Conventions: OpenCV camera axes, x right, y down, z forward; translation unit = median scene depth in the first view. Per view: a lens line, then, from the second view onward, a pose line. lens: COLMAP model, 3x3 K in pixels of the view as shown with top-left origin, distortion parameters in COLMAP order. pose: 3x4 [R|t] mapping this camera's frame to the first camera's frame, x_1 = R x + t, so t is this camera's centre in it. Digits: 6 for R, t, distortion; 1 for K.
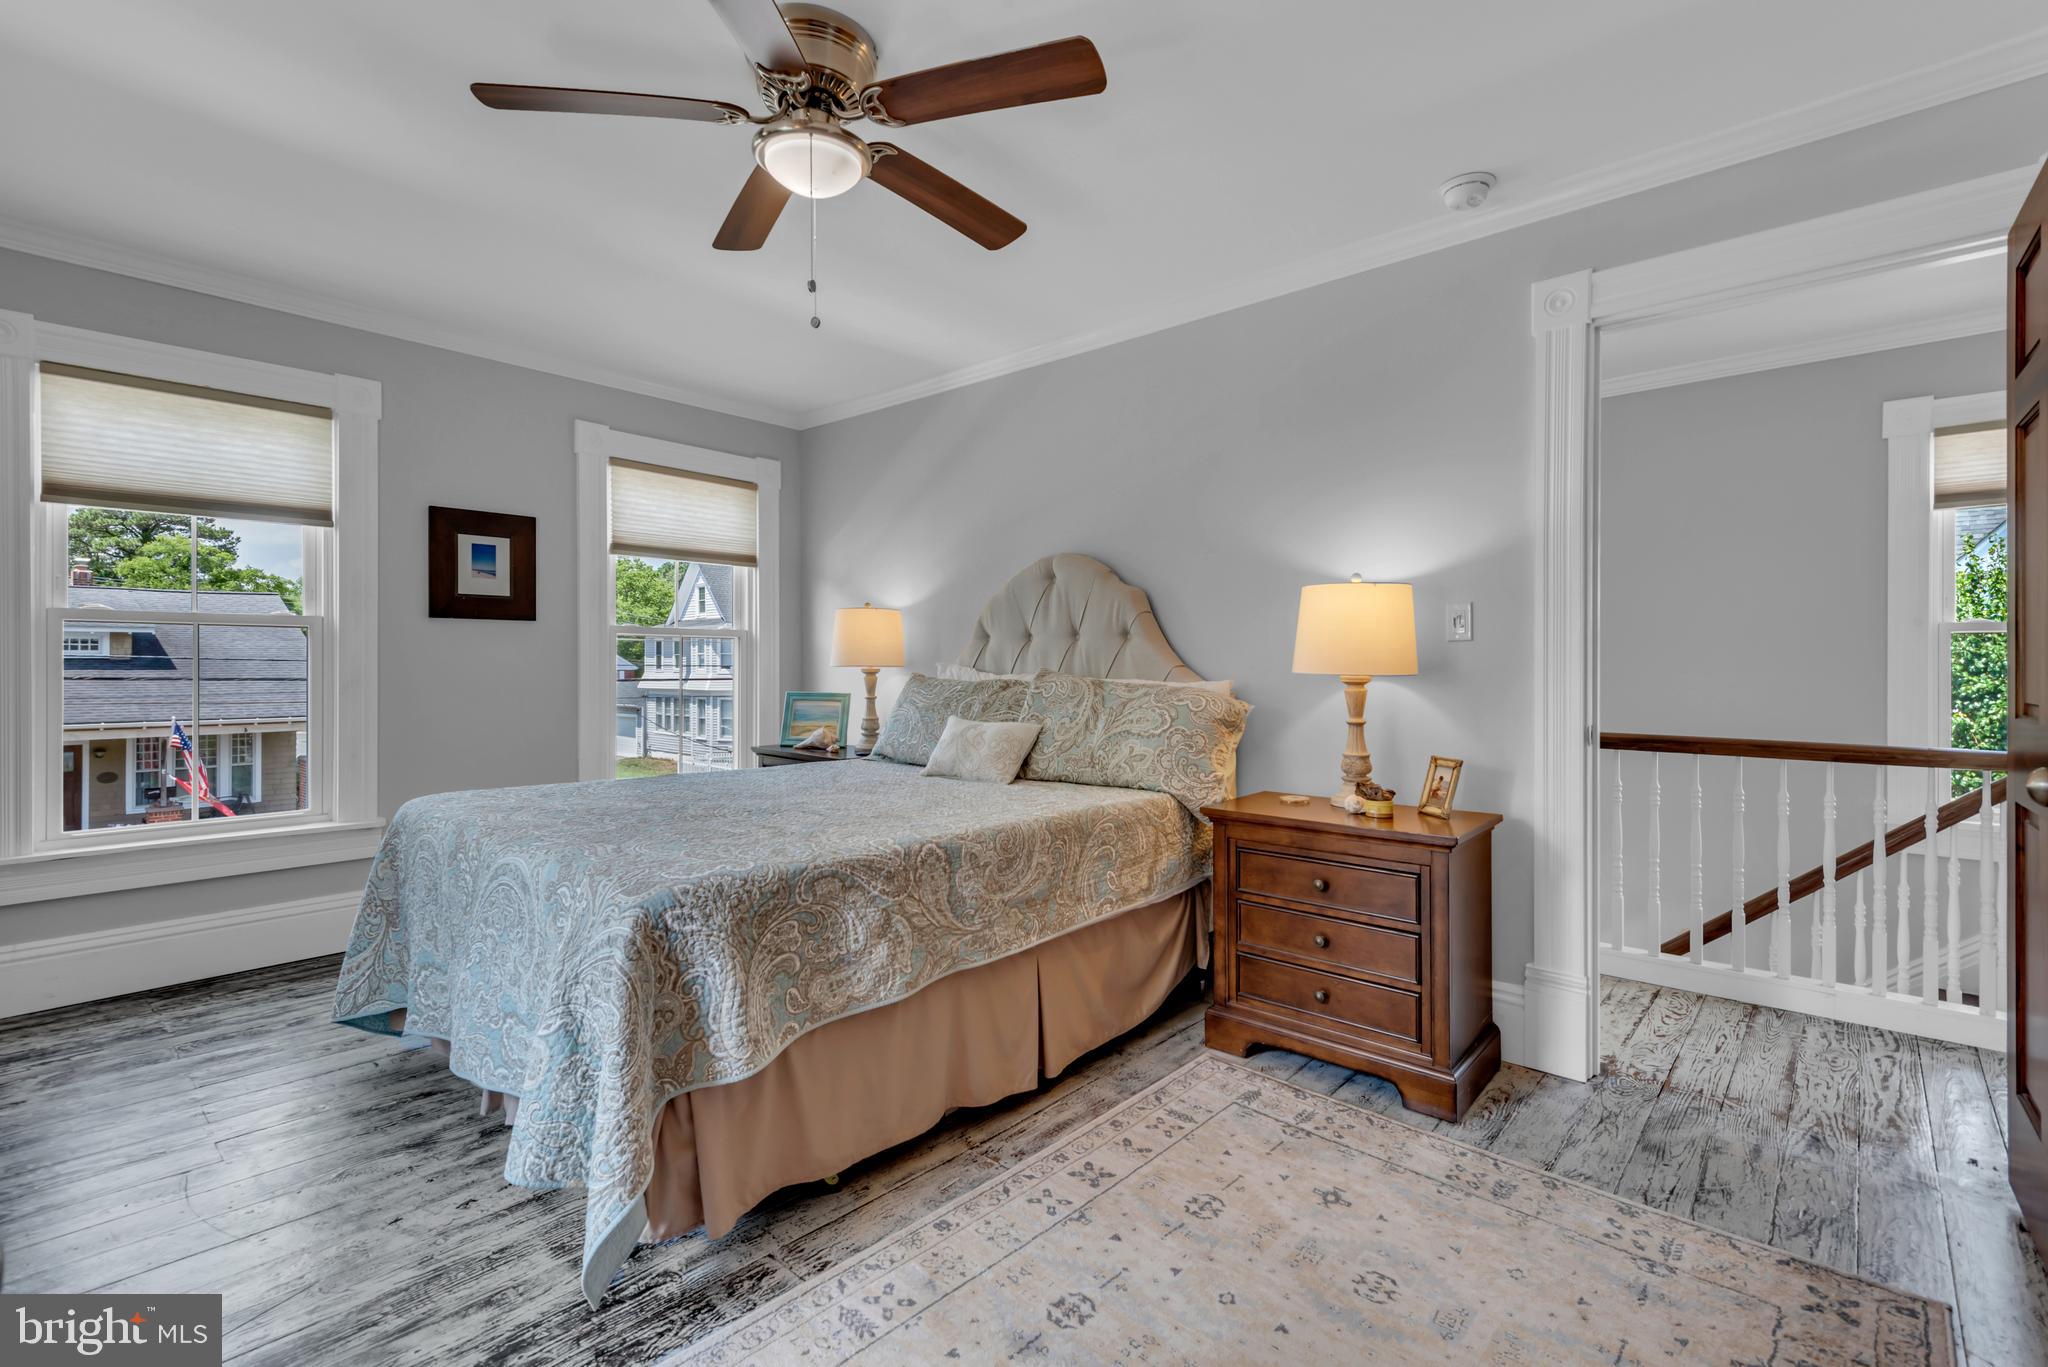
lens RADIAL K [[909.6, 0, 988.5], [0, 909.6, 674.1], [0, 0, 1]] dist [0.041281, -0.022530]
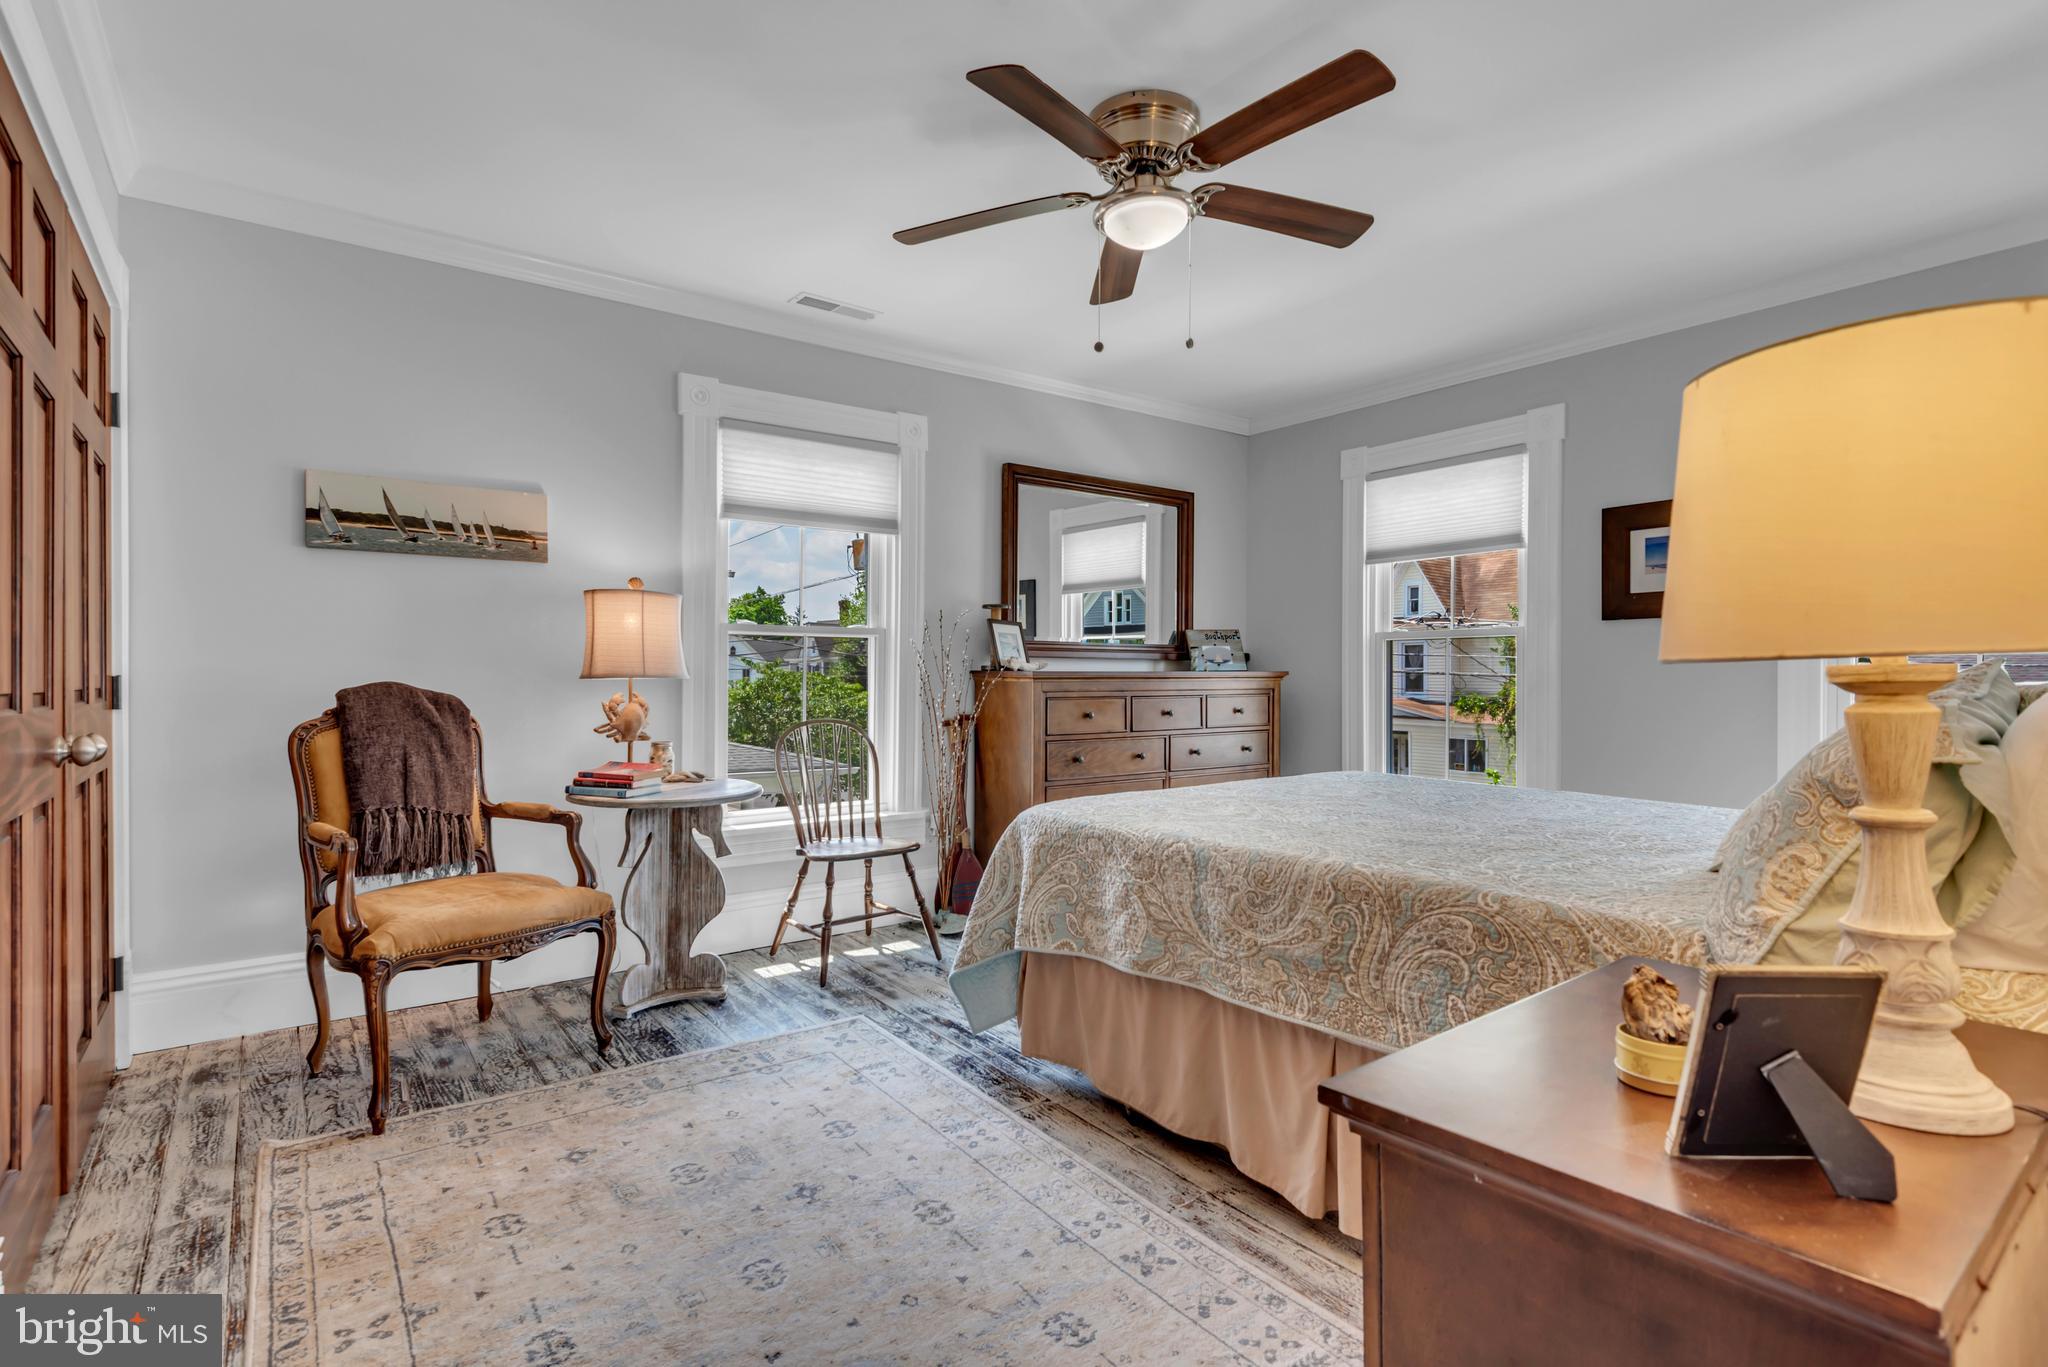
lens RADIAL K [[932.8, 0, 1014.1], [0, 932.8, 658.9], [0, 0, 1]] dist [0.027178, -0.009880]
pose [[-0.141532, -0.016212, -0.989801, 0.977282], [-0.004762, 0.999865, -0.015695, 0.003272], [0.989922, 0.002492, -0.141590, 0.975994]]
